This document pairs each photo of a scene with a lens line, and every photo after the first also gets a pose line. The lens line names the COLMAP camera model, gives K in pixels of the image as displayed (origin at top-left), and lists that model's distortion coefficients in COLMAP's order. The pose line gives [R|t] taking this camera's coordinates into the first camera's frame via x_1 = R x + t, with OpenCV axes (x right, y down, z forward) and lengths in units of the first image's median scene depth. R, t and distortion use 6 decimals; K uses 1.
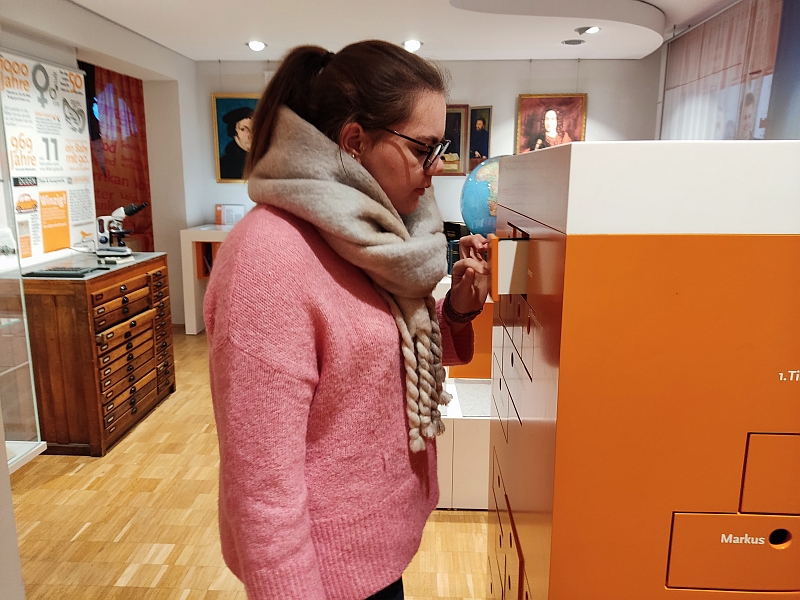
lens RADIAL K [[614.1, 0, 396.6], [0, 614.1, 295.8], [0, 0, 1]] dist [0.005707, -0.007583]
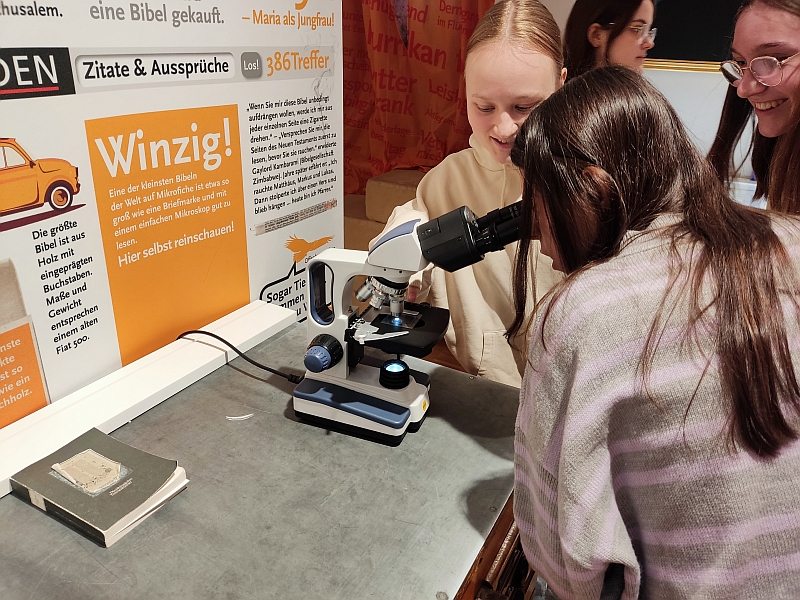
lens RADIAL K [[614.1, 0, 403.3], [0, 614.1, 298.6], [0, 0, 1]] dist [0.005707, -0.007583]
pose [[0.894383, 0.197933, -0.401124, -0.350561], [-0.115233, 0.968455, 0.220945, -0.157301], [0.432203, -0.151387, 0.888978, 0.783692]]
